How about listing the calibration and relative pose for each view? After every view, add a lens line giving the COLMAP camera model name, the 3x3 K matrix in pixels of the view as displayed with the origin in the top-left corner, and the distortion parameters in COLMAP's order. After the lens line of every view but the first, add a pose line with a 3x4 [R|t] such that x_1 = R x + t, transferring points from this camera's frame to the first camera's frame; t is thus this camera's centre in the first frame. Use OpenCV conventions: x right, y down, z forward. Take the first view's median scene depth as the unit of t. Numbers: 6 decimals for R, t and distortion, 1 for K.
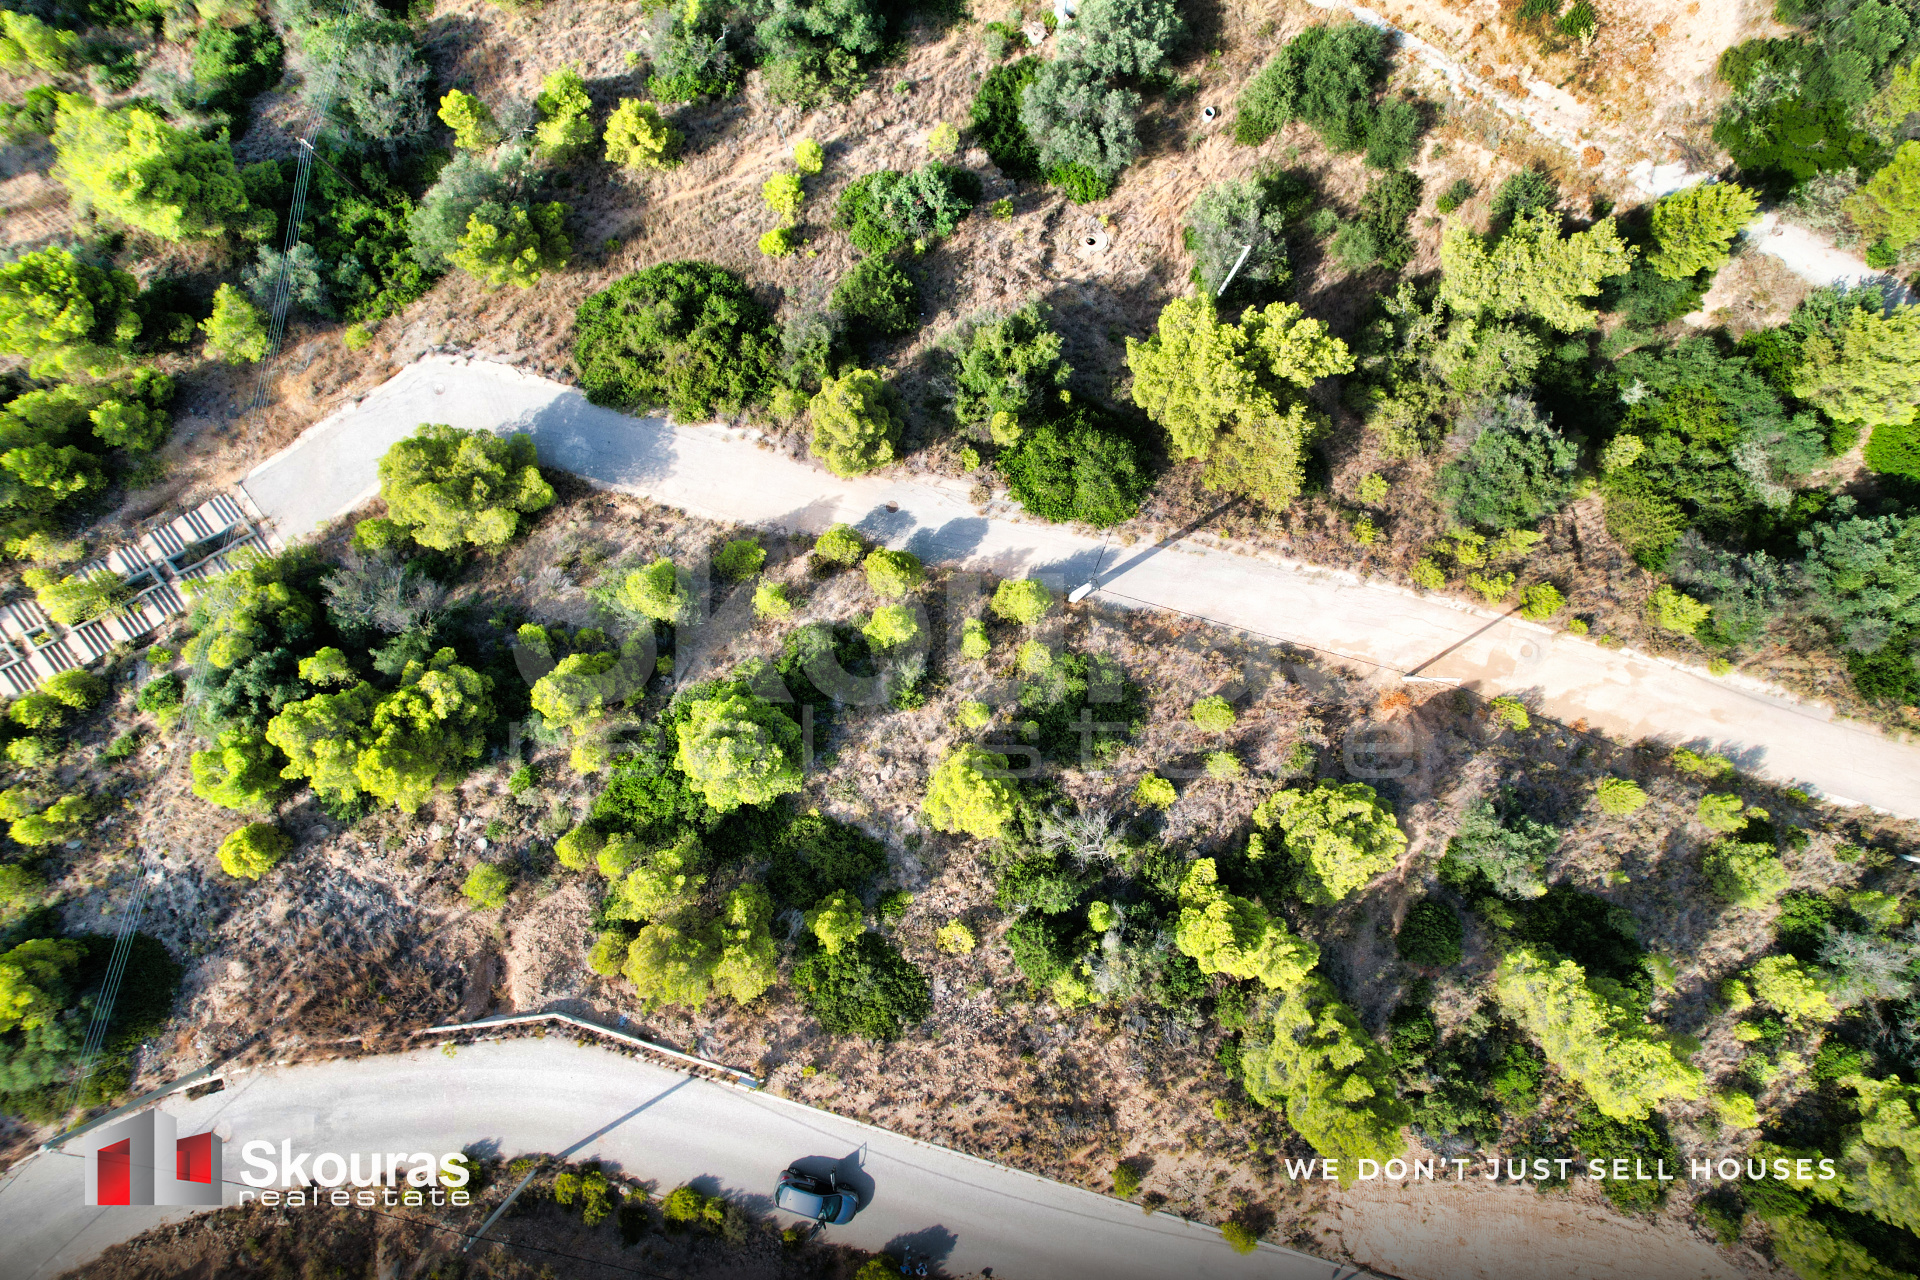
lens RADIAL K [[1236.8, 0, 965.5], [0, 1236.8, 645.8], [0, 0, 1]] dist [-0.081442, 0.082313]
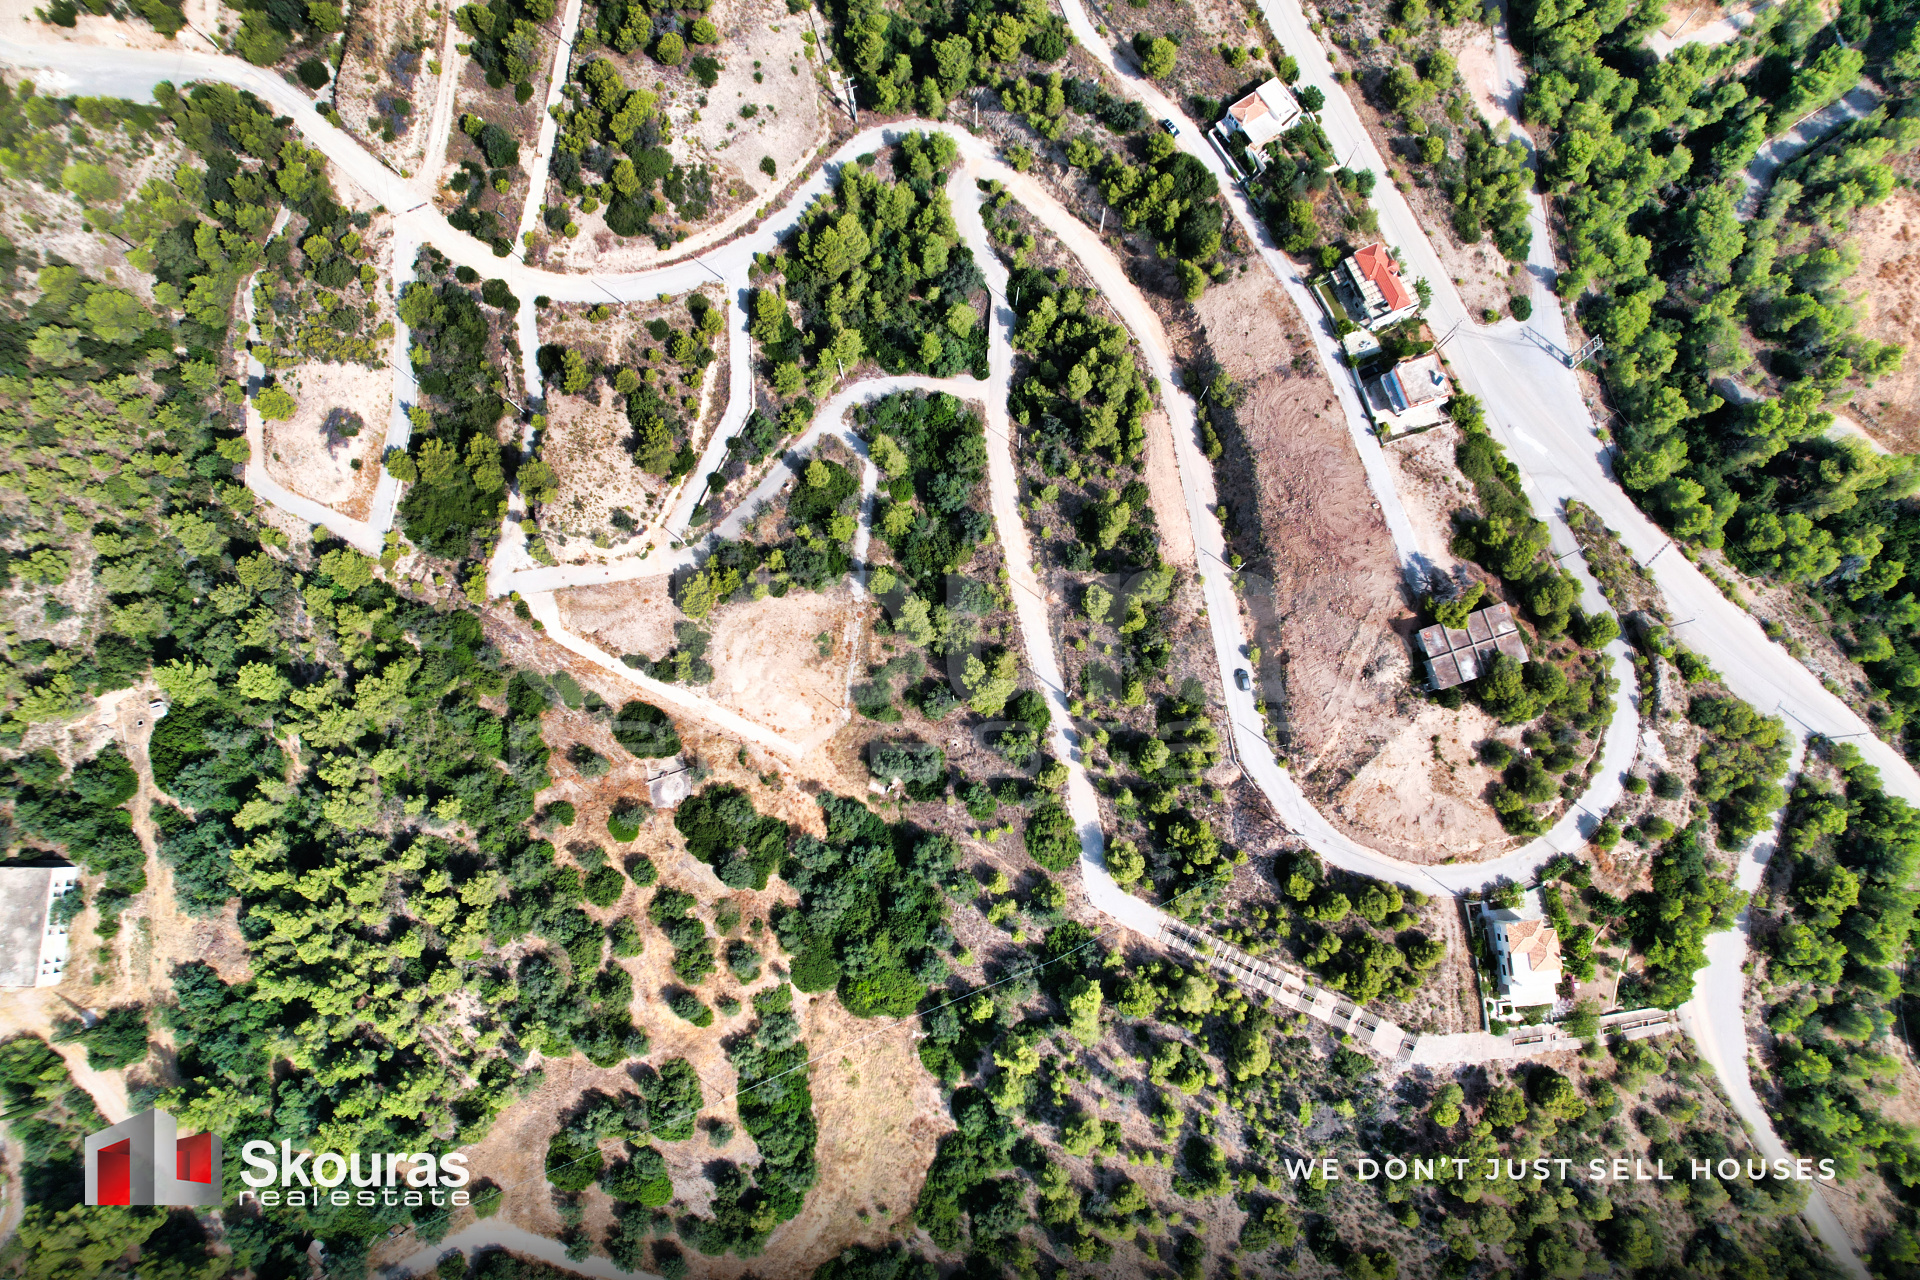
lens RADIAL K [[1236.8, 0, 965.5], [0, 1236.8, 645.8], [0, 0, 1]] dist [-0.081442, 0.082313]
pose [[-0.445927, -0.879531, 0.166057, -0.229642], [0.895069, -0.438001, 0.083709, -0.520924], [-0.000891, 0.185961, 0.982557, -2.392710]]
